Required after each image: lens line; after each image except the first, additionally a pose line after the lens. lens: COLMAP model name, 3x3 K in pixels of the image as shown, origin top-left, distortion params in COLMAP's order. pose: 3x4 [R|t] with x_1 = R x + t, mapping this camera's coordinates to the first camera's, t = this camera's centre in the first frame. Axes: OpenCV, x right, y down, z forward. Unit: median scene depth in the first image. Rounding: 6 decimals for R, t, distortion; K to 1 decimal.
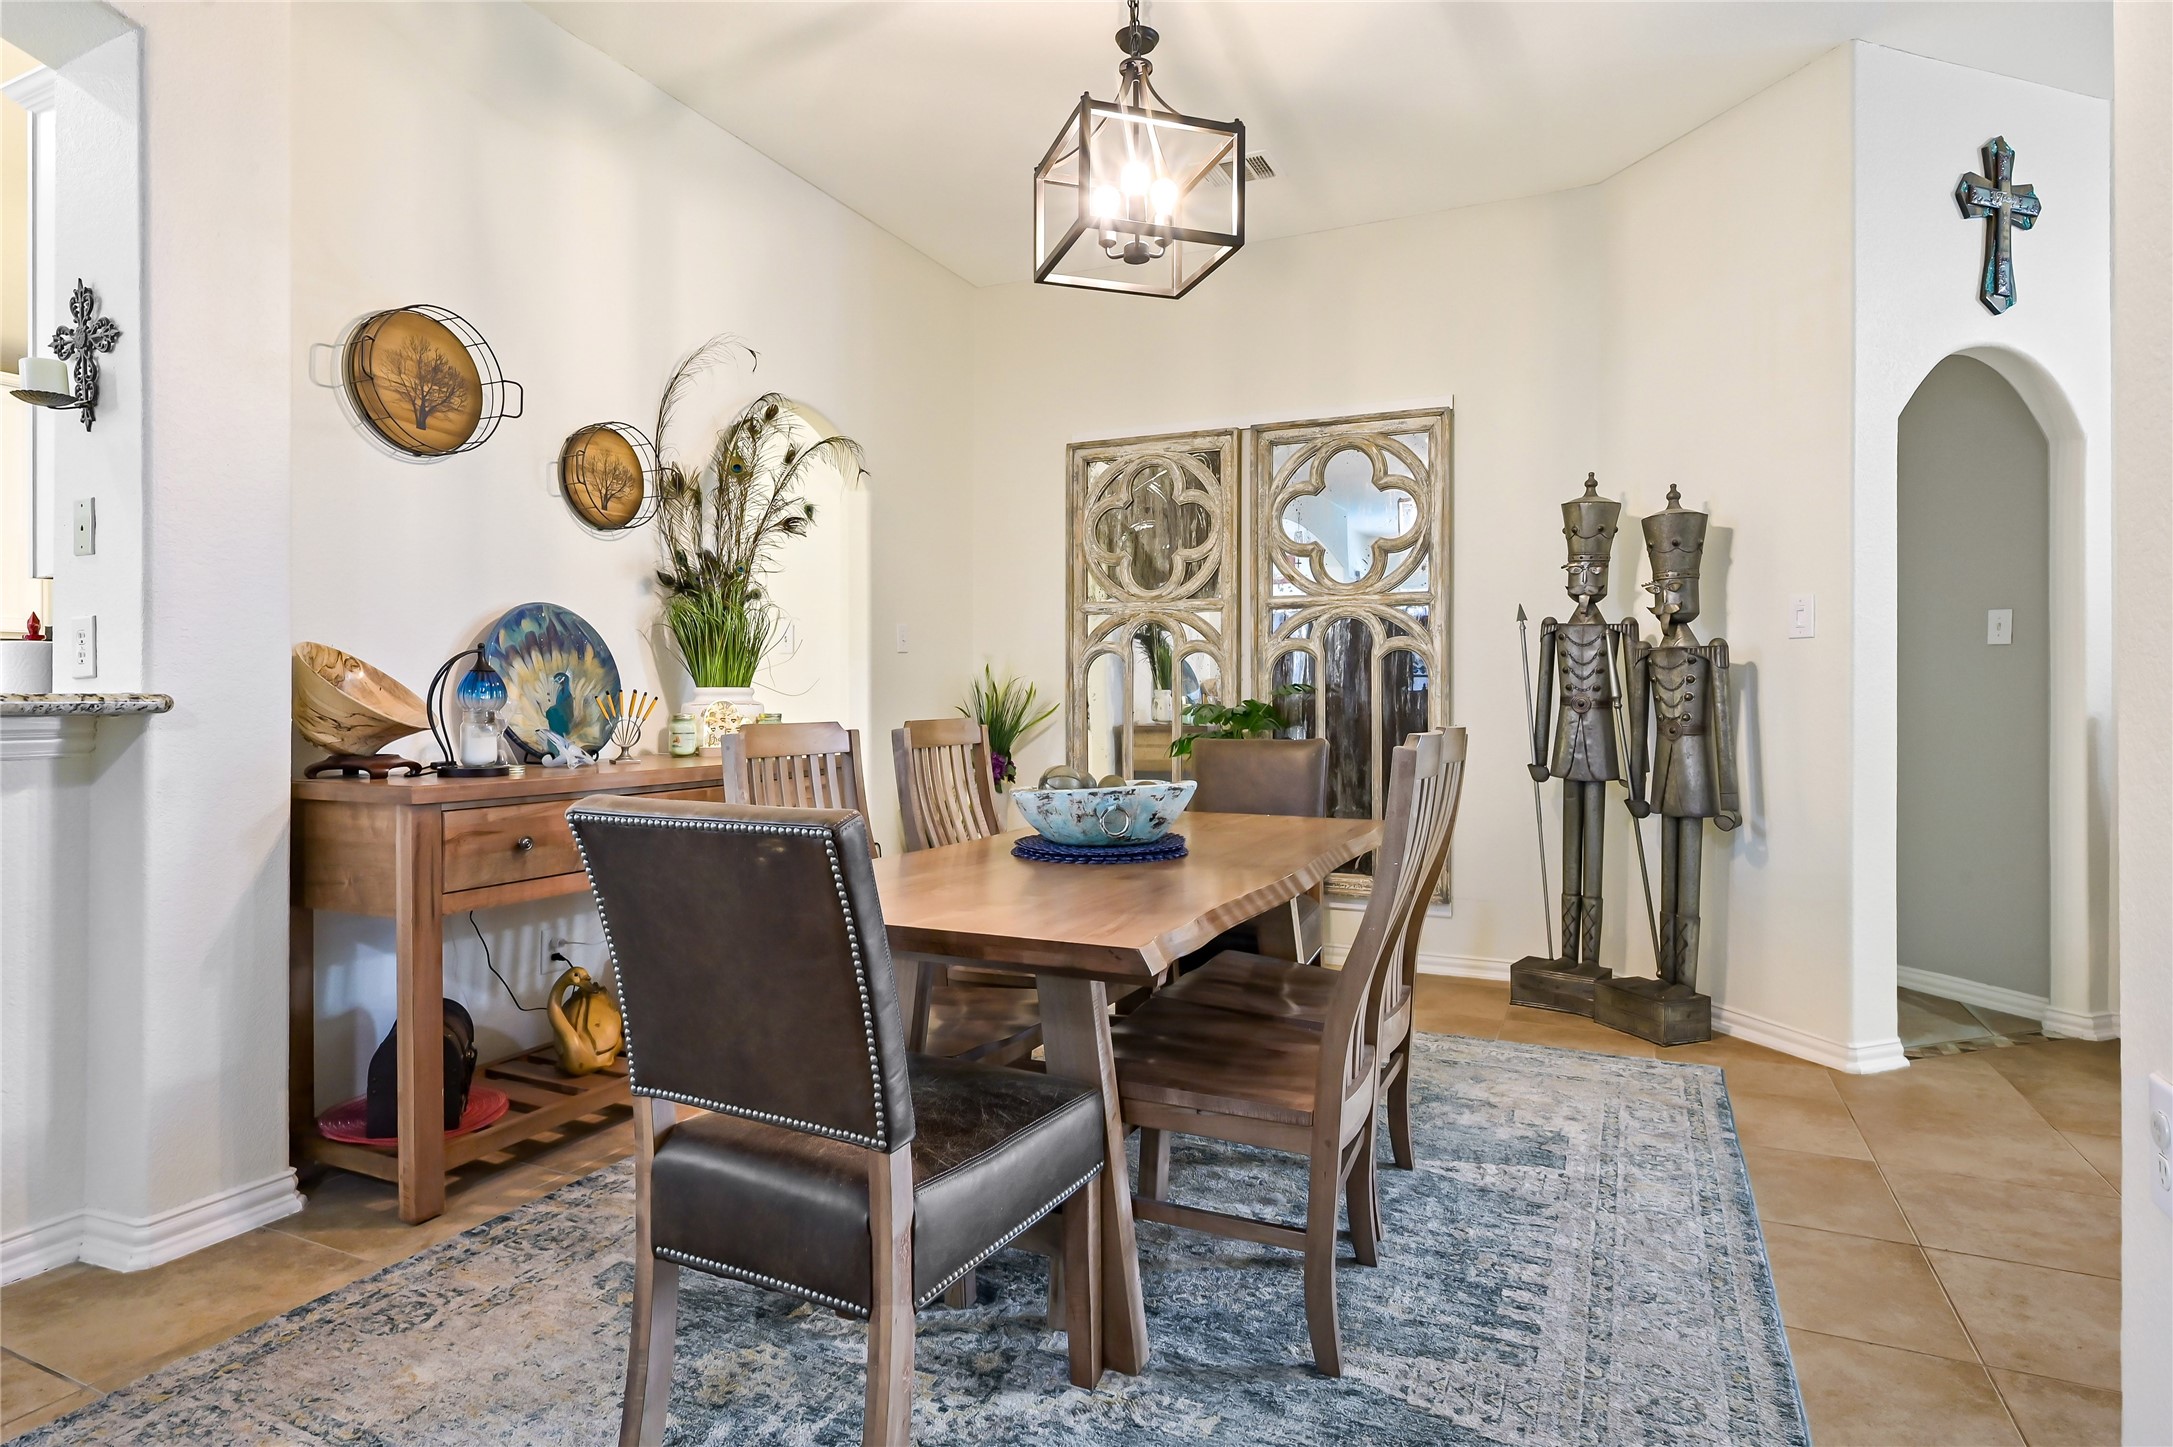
lens RADIAL K [[1170.3, 0, 1086.7], [0, 1170.3, 693.9], [0, 0, 1]] dist [0.001300, 0.000600]
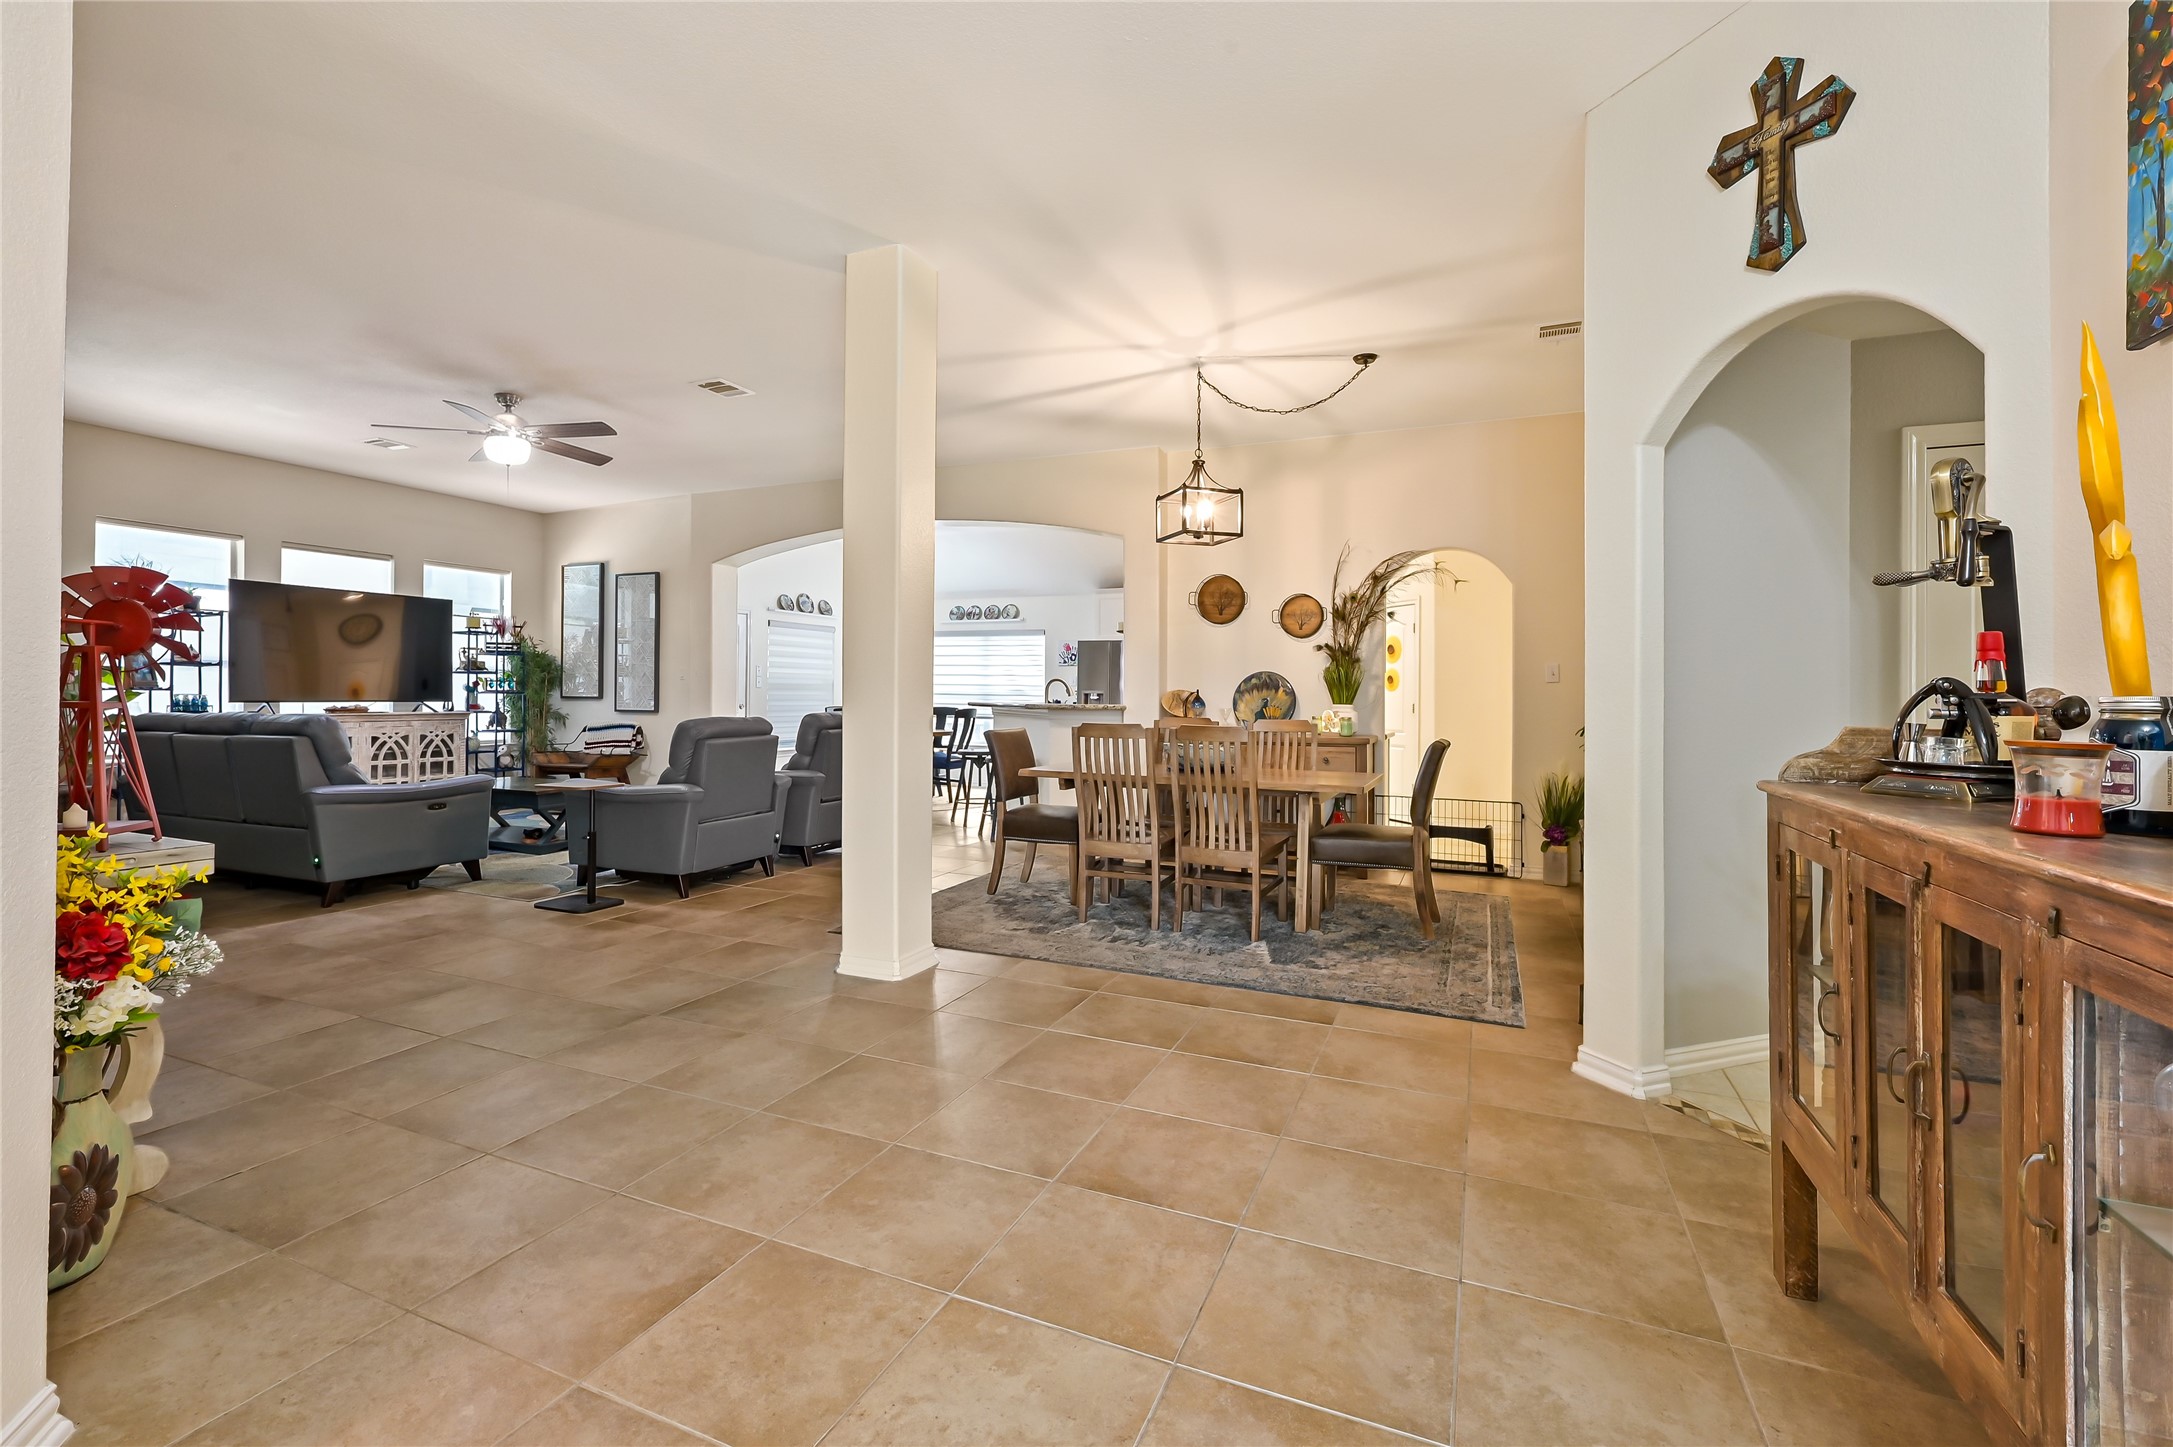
lens RADIAL K [[916.1, 0, 1089.4], [0, 916.1, 695.1], [0, 0, 1]] dist [-0.000802, -0.000262]
pose [[0.031183, -0.000672, -0.999513, 1.308631], [-0.004135, 0.999991, -0.000802, -0.018297], [0.999505, 0.004158, 0.031180, 0.457809]]
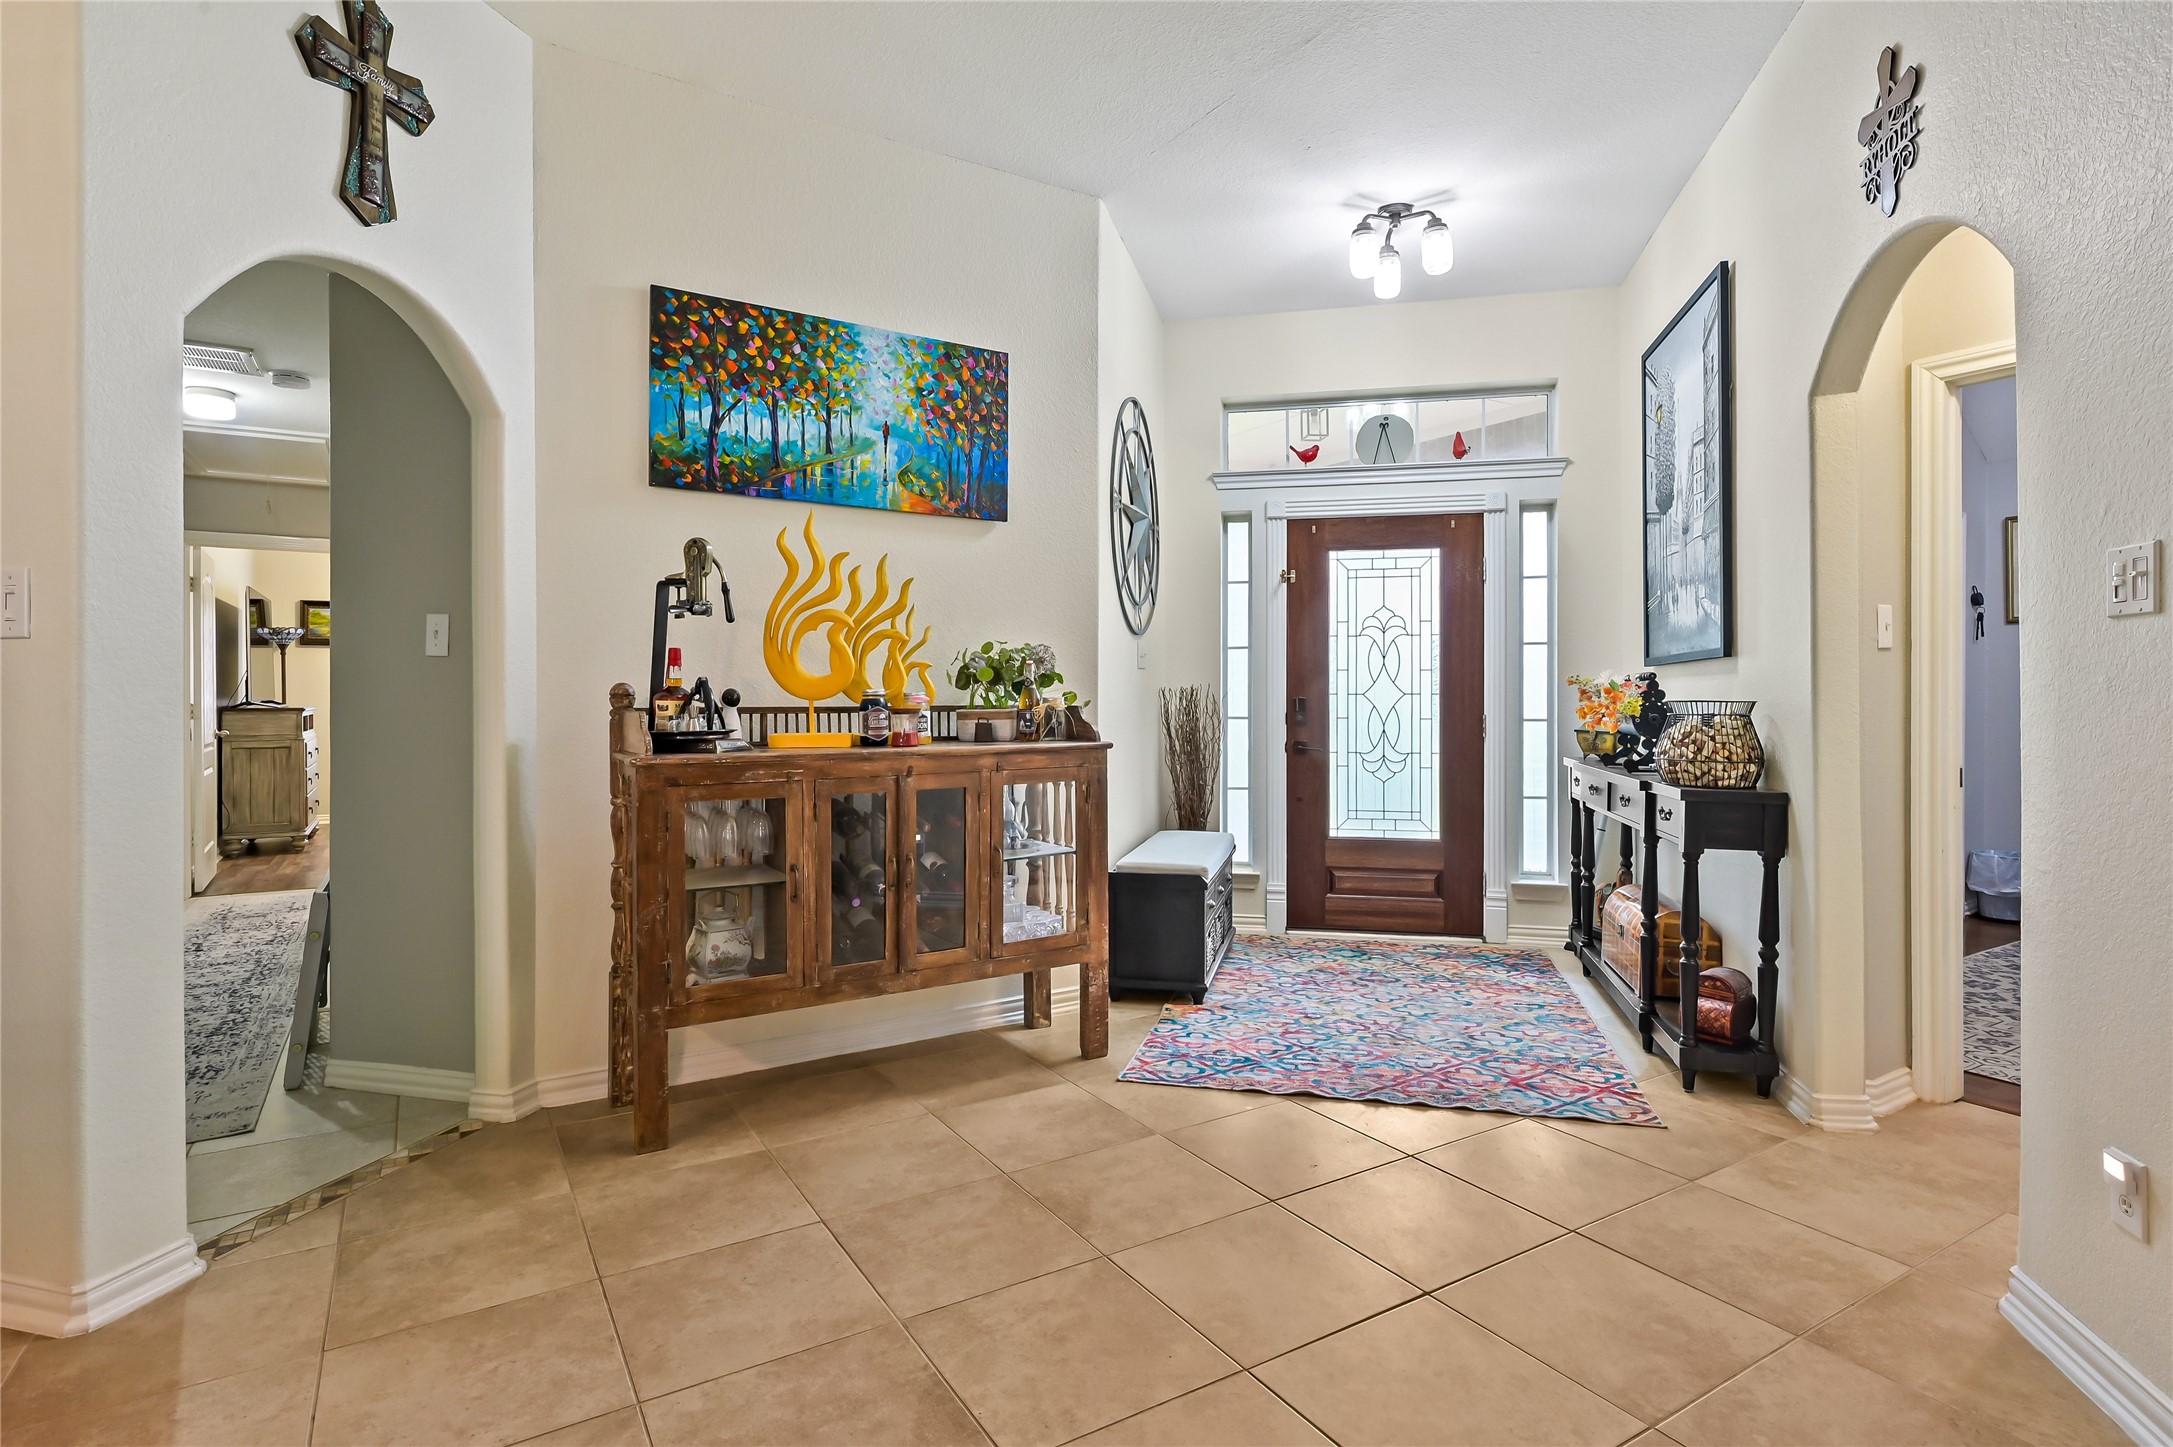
lens RADIAL K [[1101.3, 0, 1095.3], [0, 1101.3, 693.1], [0, 0, 1]] dist [-0.000707, 0.000183]
pose [[0.551414, -0.002719, 0.834227, 0.407210], [0.000106, 0.999995, 0.003189, -0.019512], [-0.834232, -0.001670, 0.551411, 0.191797]]
